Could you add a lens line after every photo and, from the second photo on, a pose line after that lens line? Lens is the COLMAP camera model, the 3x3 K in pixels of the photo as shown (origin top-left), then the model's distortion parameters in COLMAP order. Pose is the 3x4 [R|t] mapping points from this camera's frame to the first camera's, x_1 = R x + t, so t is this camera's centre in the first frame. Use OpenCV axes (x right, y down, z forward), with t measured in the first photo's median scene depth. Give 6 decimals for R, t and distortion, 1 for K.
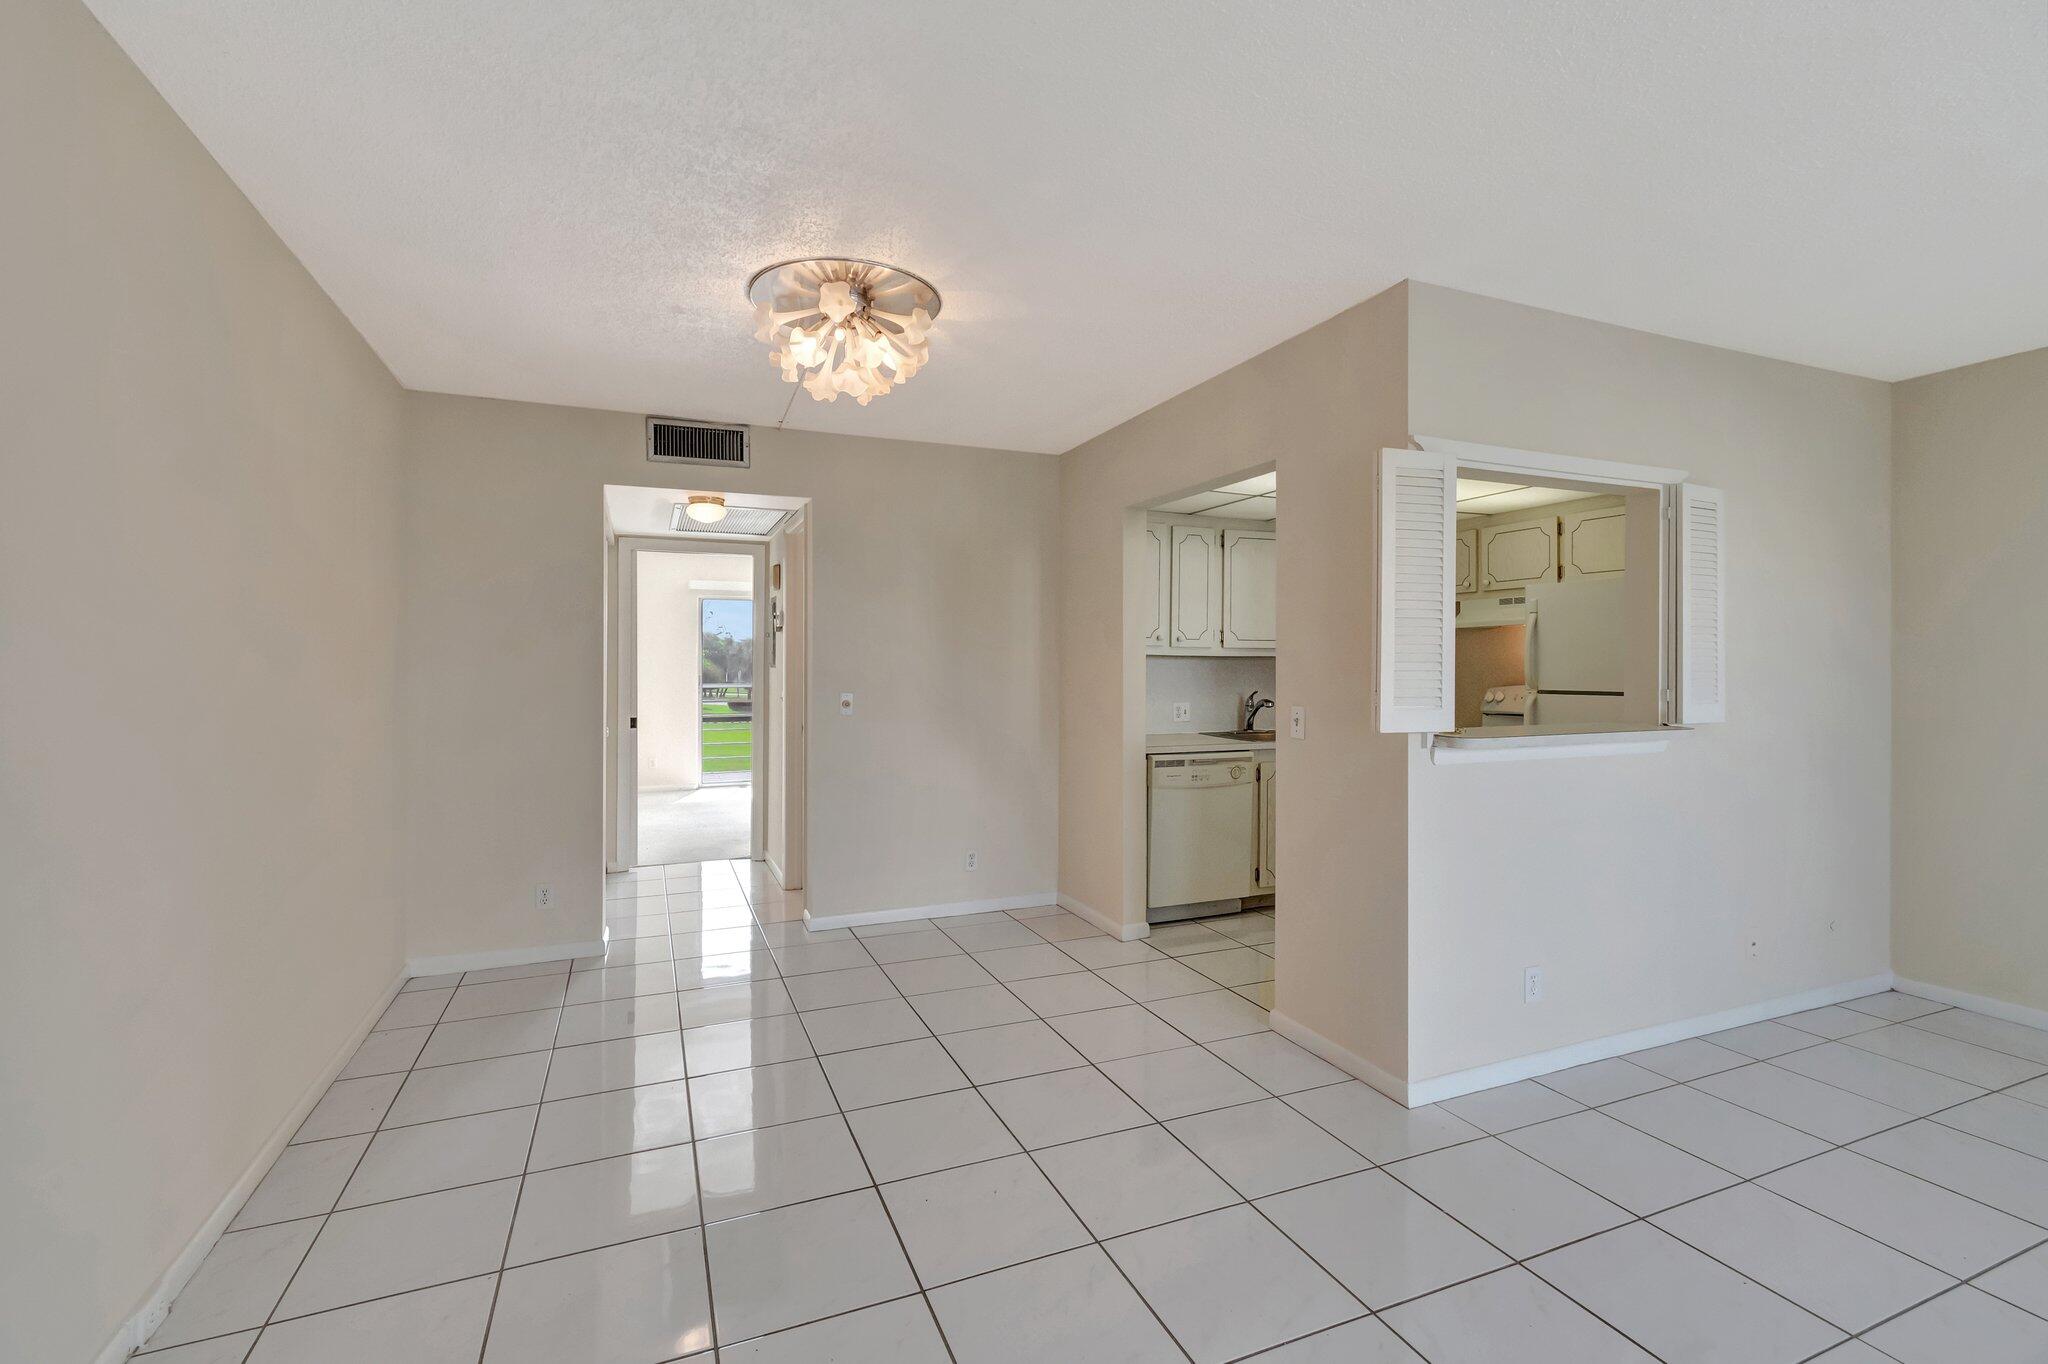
lens RADIAL K [[907.6, 0, 1012.5], [0, 907.6, 669.5], [0, 0, 1]] dist [0.004019, -0.001552]
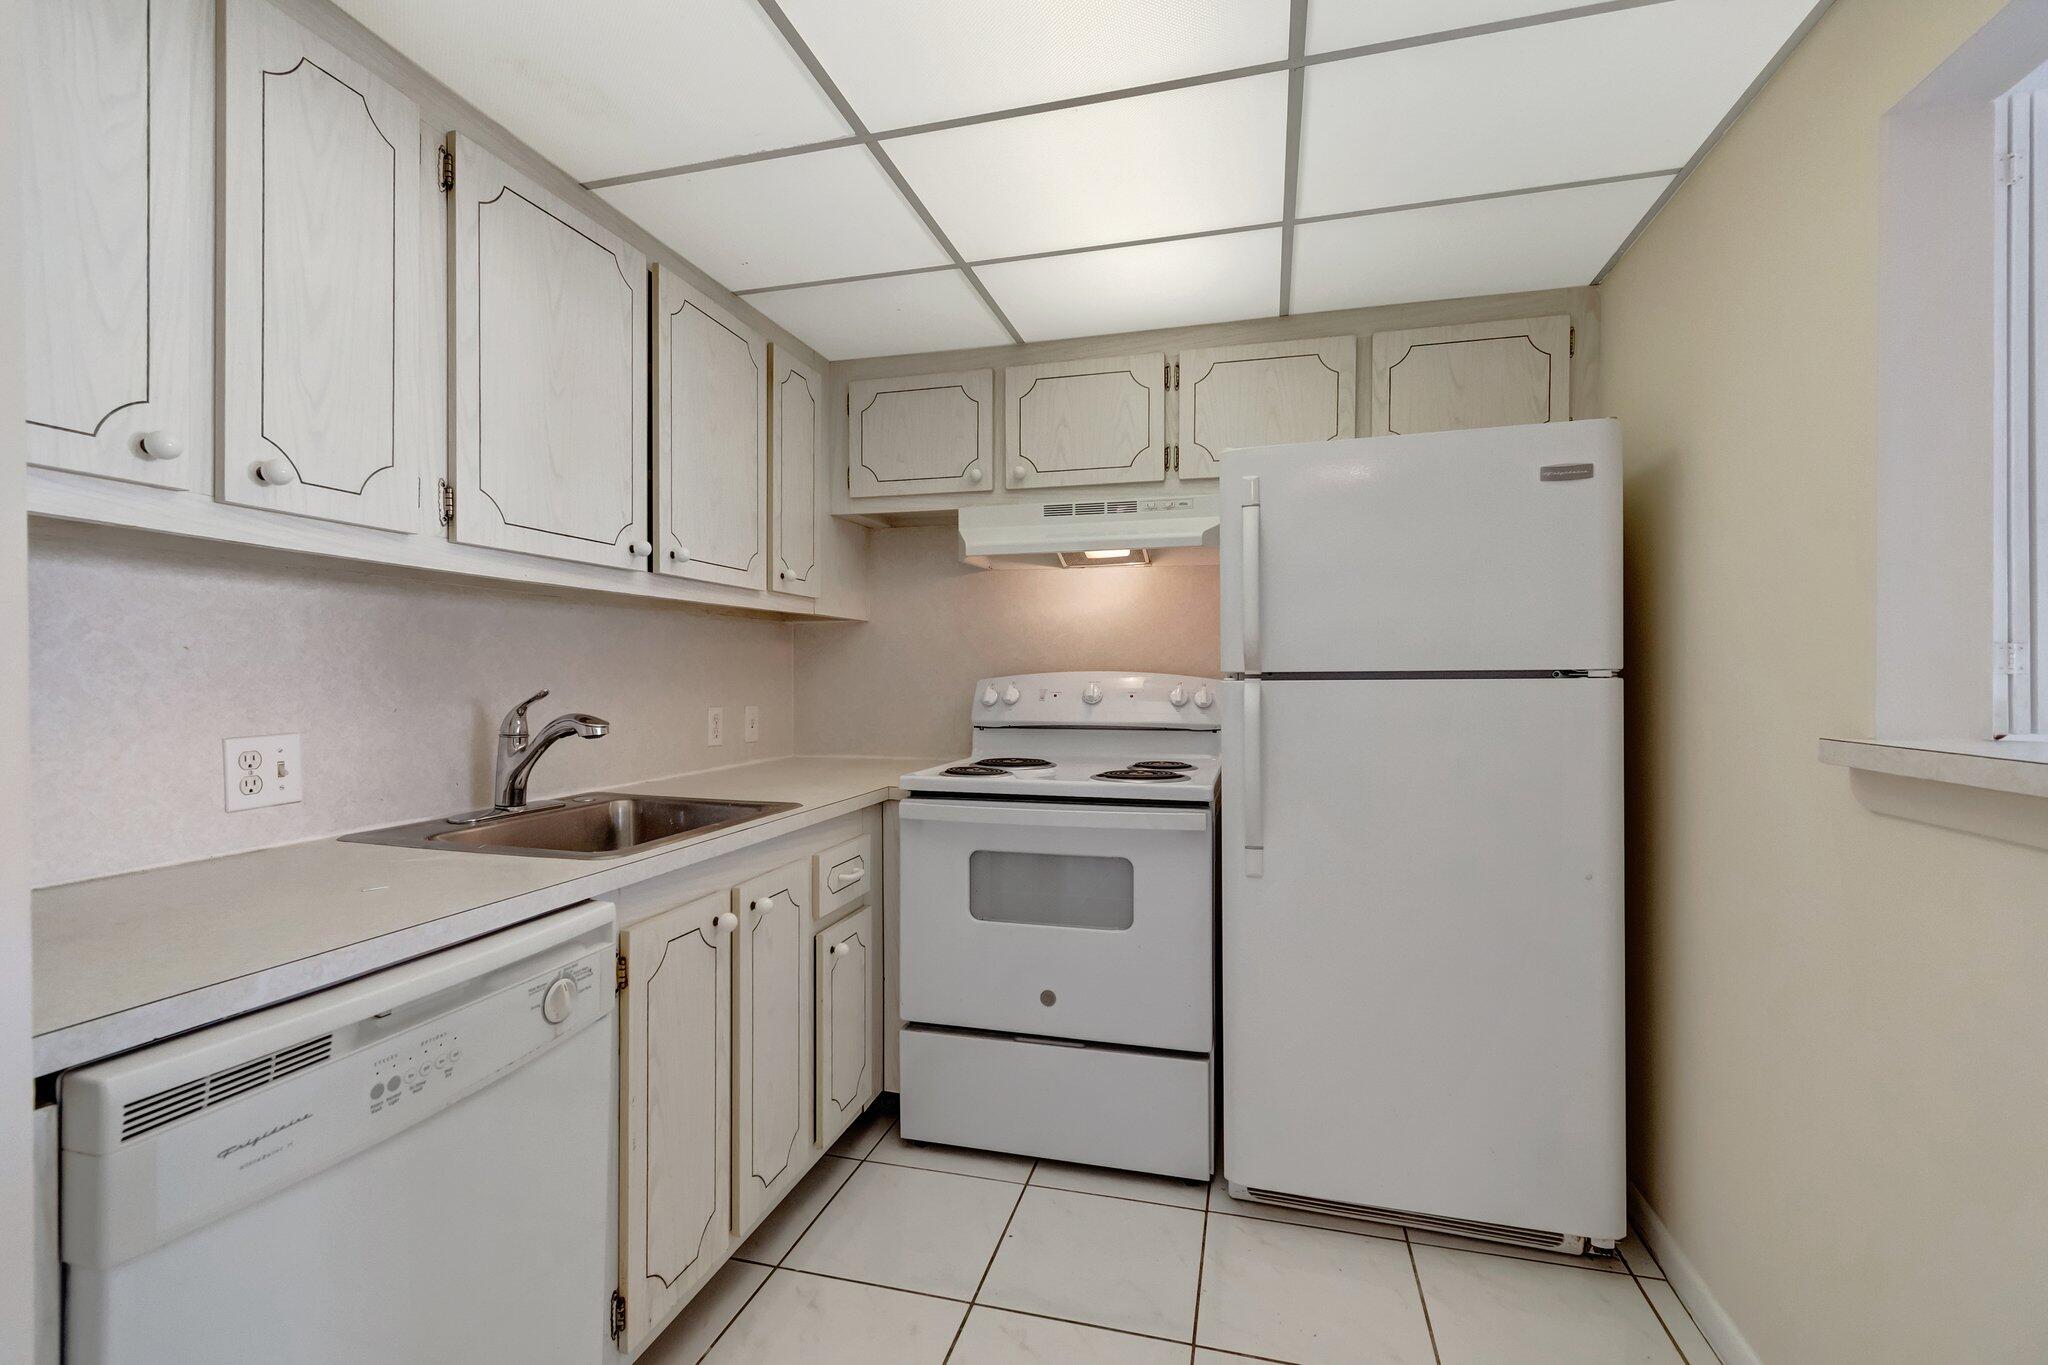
lens RADIAL K [[907.6, 0, 1014.9], [0, 907.6, 685.7], [0, 0, 1]] dist [0.004019, -0.001552]
pose [[0.609559, -0.009728, 0.792681, 0.122975], [0.007989, 0.999949, 0.006129, 0.023916], [-0.792701, 0.002596, 0.609605, 0.755764]]
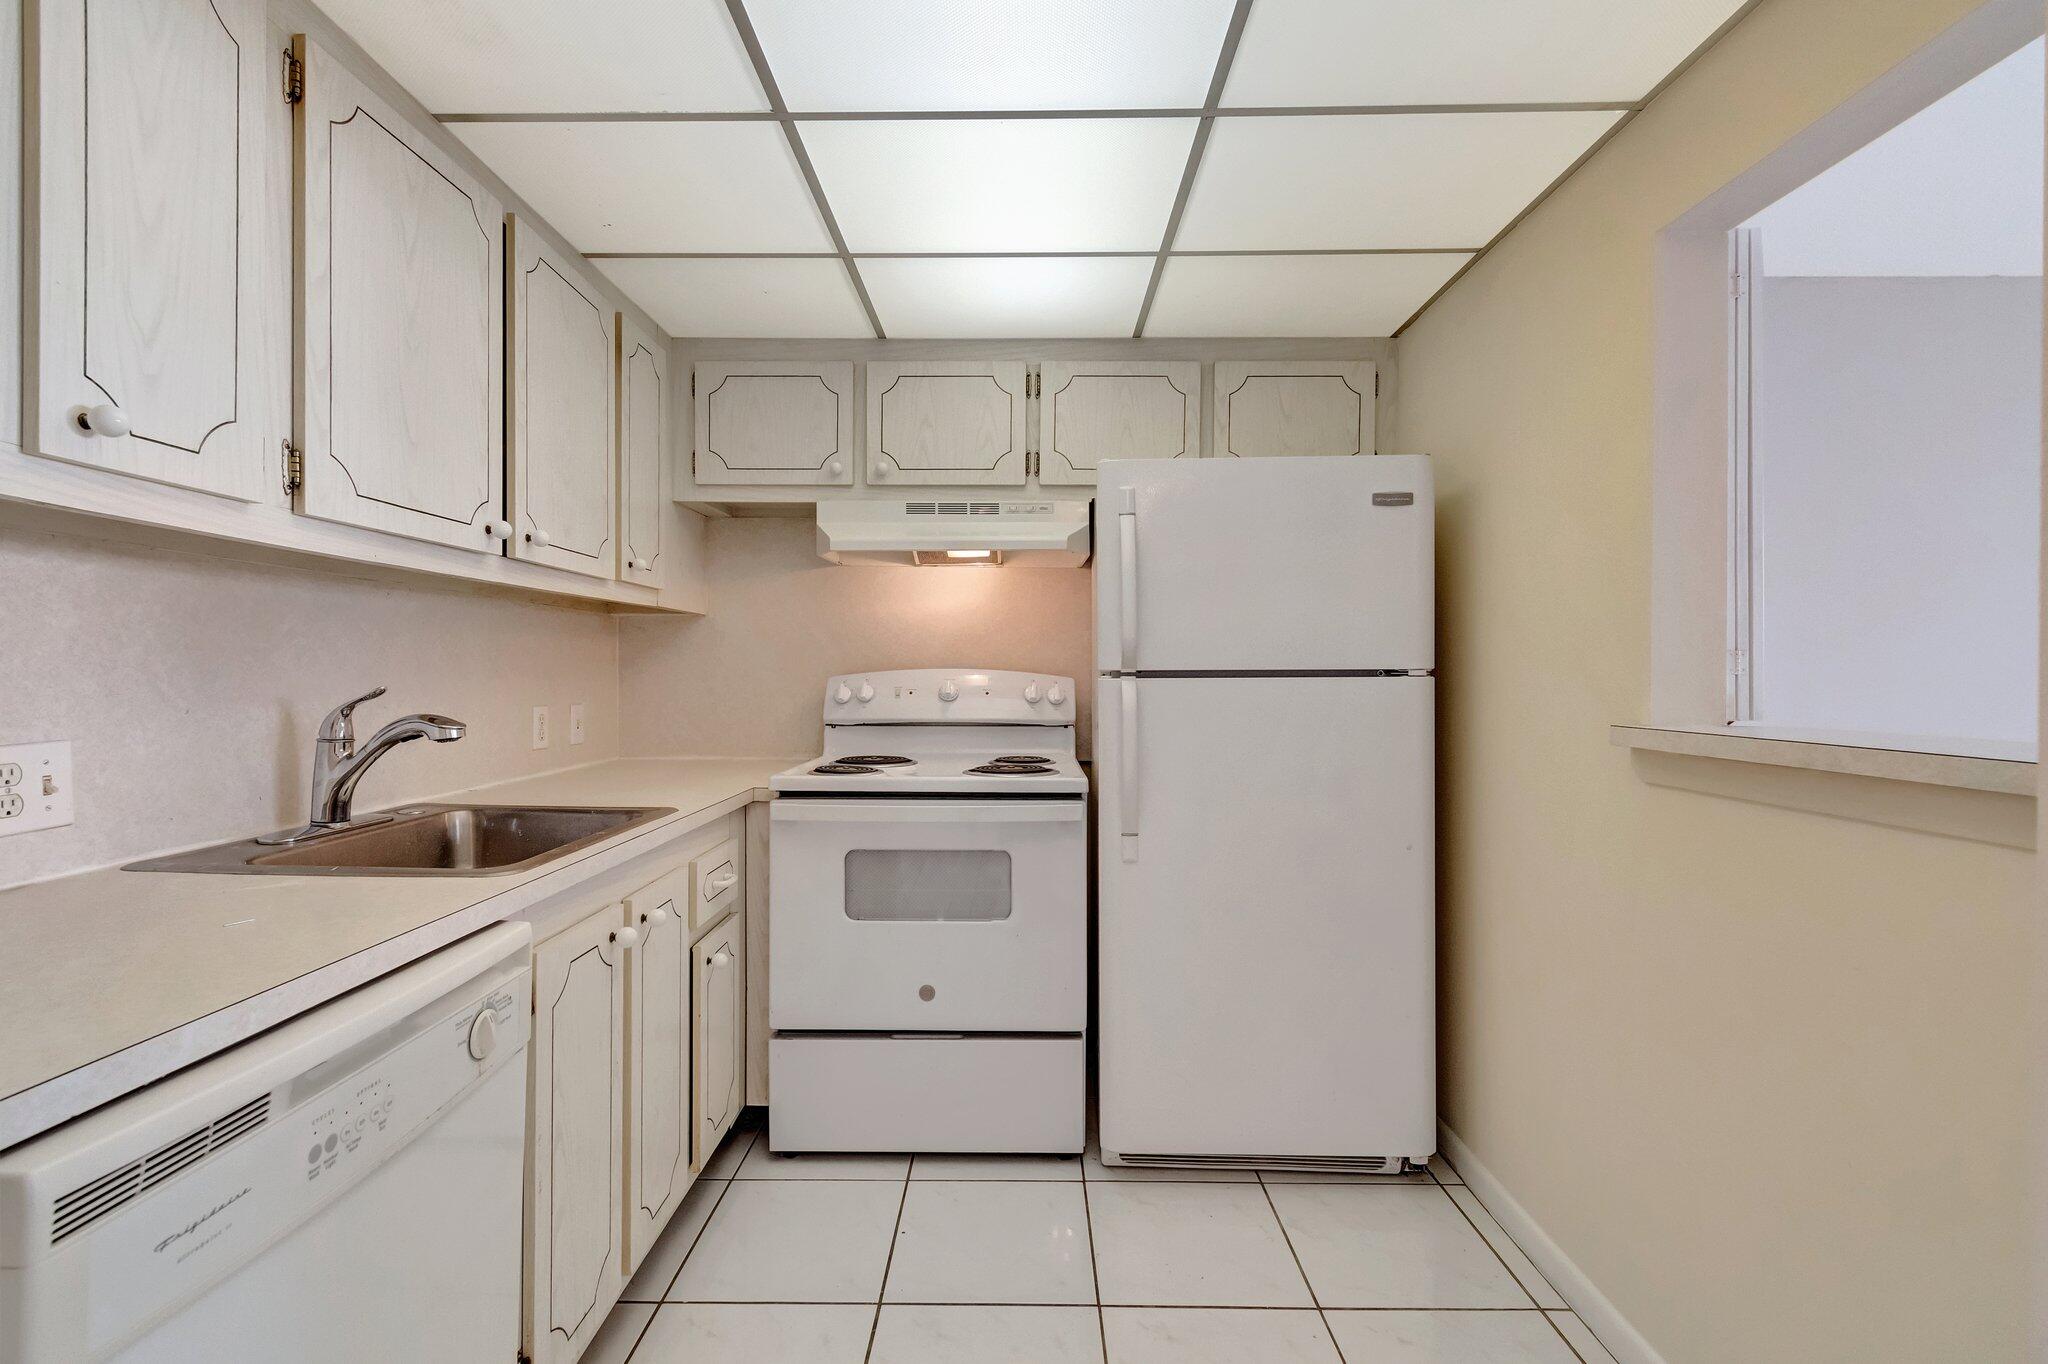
lens RADIAL K [[907.6, 0, 1014.1], [0, 907.6, 685.3], [0, 0, 1]] dist [0.004019, -0.001552]
pose [[0.390288, -0.011370, 0.920622, 0.087319], [0.005467, 0.999935, 0.010032, 0.023599], [-0.920676, 0.001118, 0.390325, 0.802995]]
